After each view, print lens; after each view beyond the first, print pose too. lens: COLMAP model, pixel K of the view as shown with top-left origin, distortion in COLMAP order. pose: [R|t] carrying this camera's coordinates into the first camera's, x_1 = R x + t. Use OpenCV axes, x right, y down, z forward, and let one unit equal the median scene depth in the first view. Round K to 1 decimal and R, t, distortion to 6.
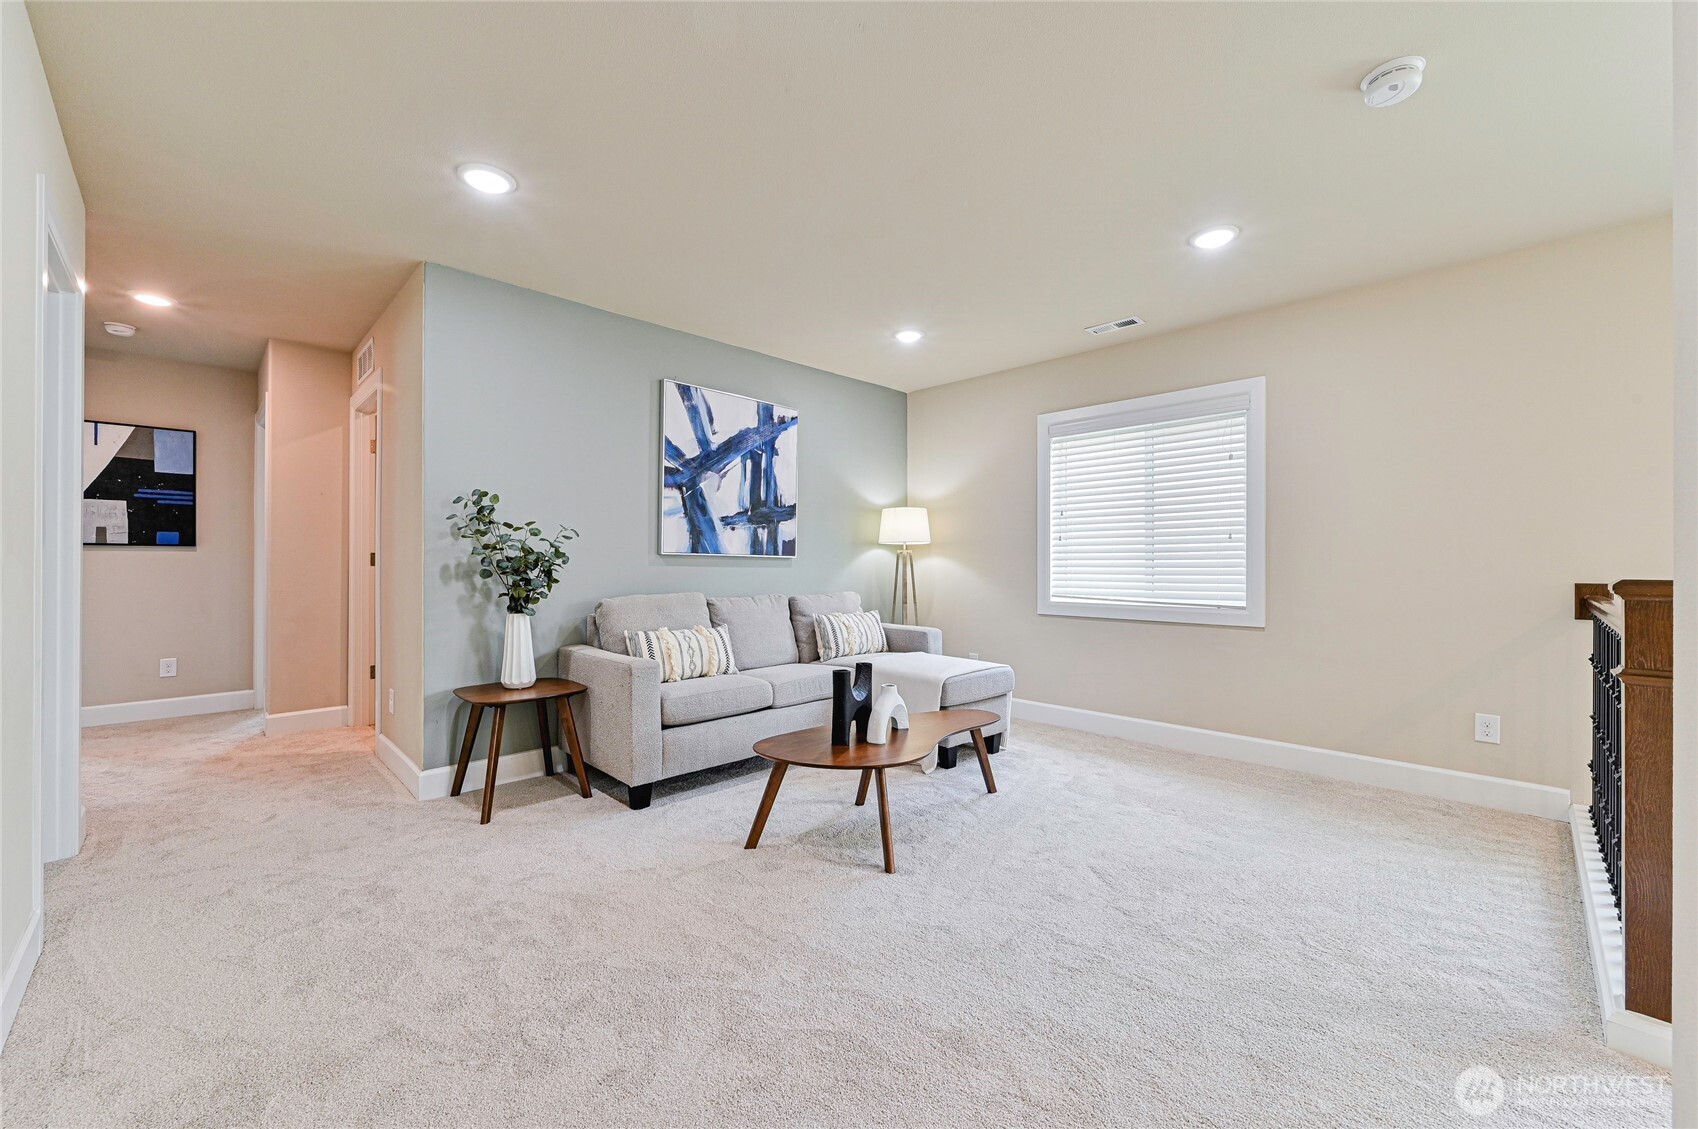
lens RADIAL K [[668.1, 0, 851.6], [0, 668.1, 563.6], [0, 0, 1]] dist [-0.000084, 0.000049]
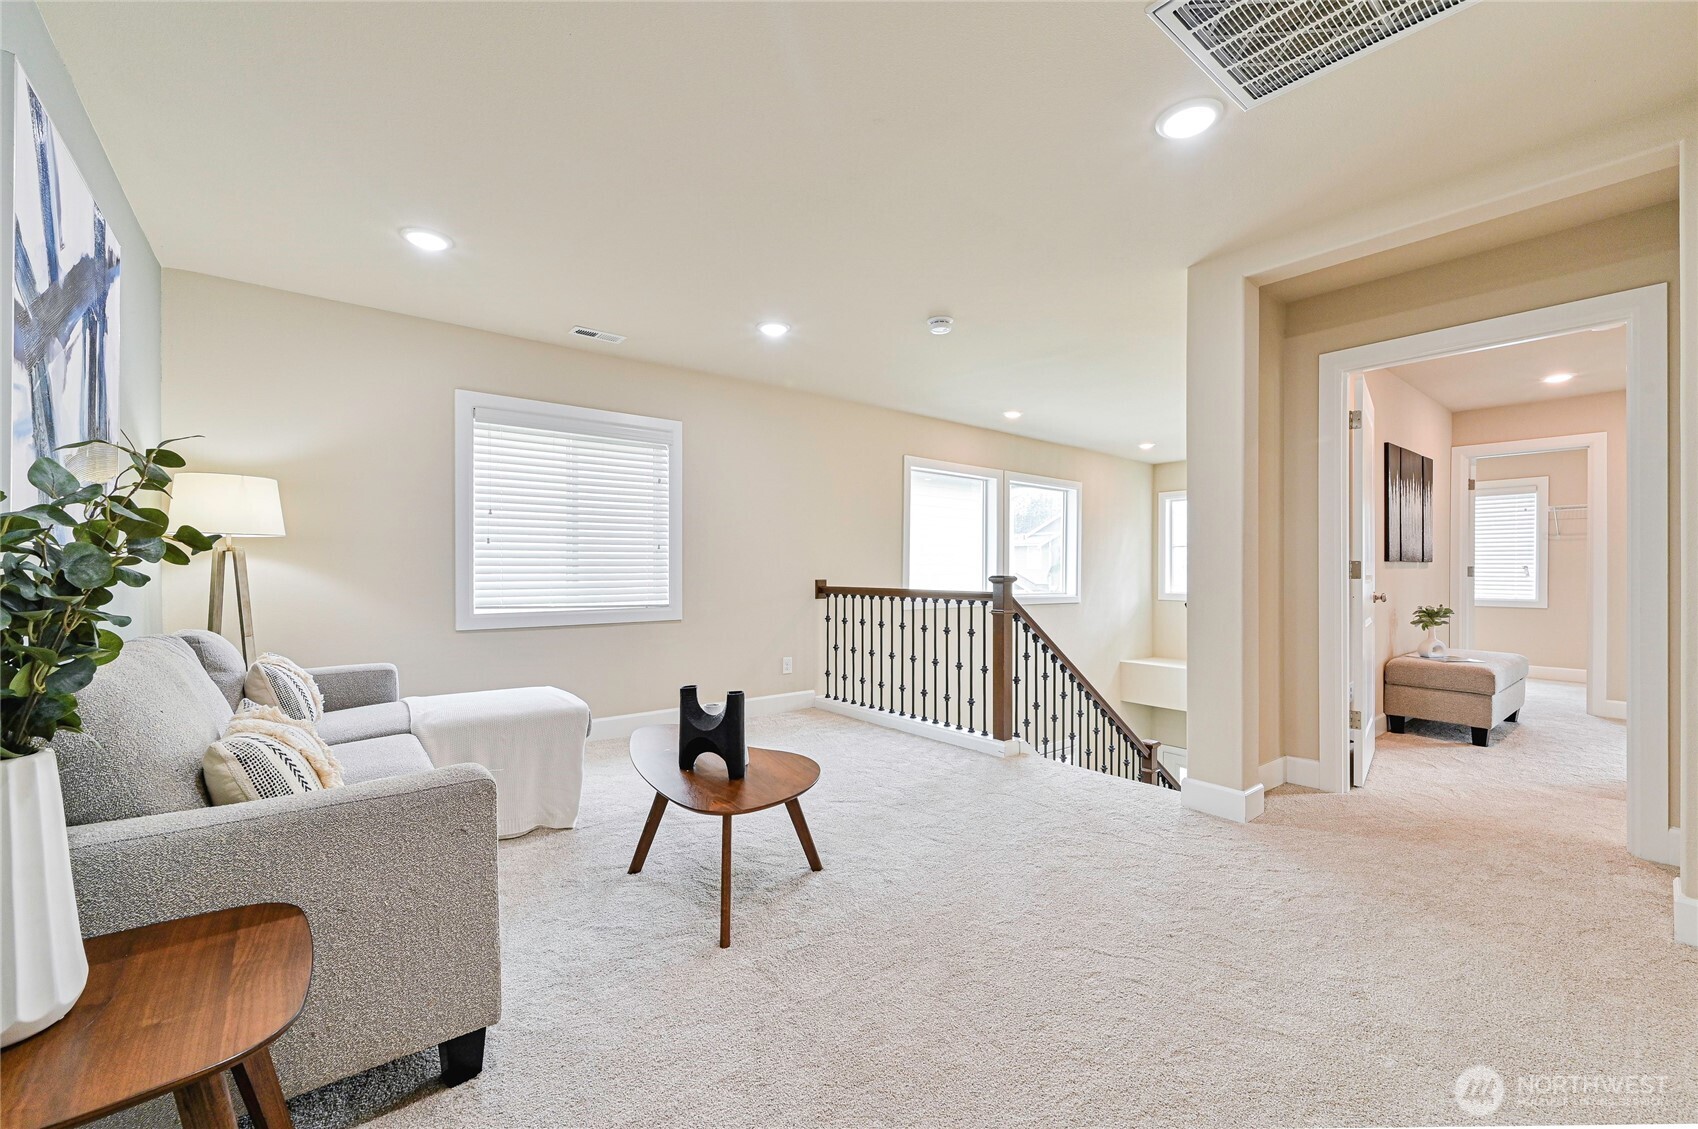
lens RADIAL K [[681.3, 0, 847.0], [0, 681.3, 567.5], [0, 0, 1]] dist [-0.000189, 0.000016]
pose [[0.113294, 0.004119, 0.993553, -0.584181], [0.001110, 0.999990, -0.004272, 0.001884], [-0.993561, 0.001587, 0.113289, 0.499319]]
